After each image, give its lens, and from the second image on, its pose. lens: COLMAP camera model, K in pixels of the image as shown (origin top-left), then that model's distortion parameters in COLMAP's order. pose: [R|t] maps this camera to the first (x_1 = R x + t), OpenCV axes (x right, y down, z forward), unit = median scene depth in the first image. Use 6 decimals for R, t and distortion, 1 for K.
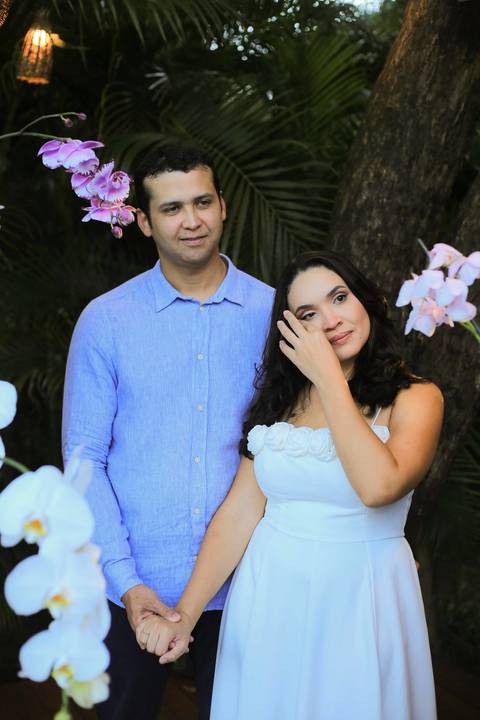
lens RADIAL K [[1042.1, 0, 259.8], [0, 1042.1, 362.3], [0, 0, 1]] dist [-0.113619, 0.020638]
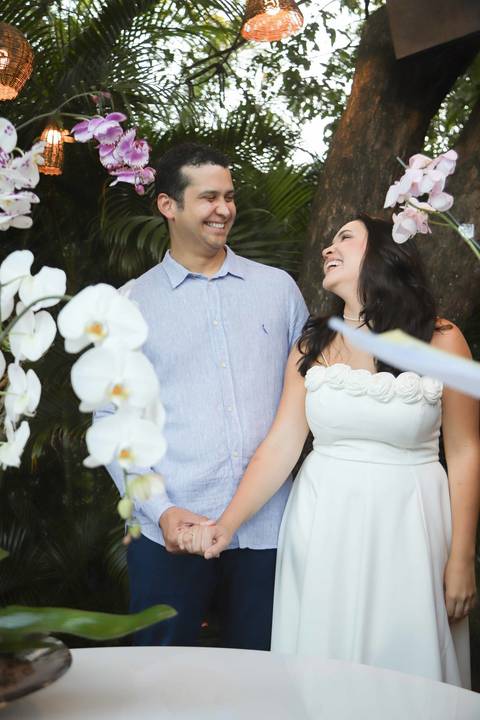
lens RADIAL K [[853.8, 0, 241.0], [0, 853.8, 360.2], [0, 0, 1]] dist [0.002056, 0.030641]
pose [[0.998168, -0.055689, 0.023656, -0.035320], [0.058721, 0.985867, -0.156900, 0.144406], [-0.014584, 0.158001, 0.987331, 0.037765]]
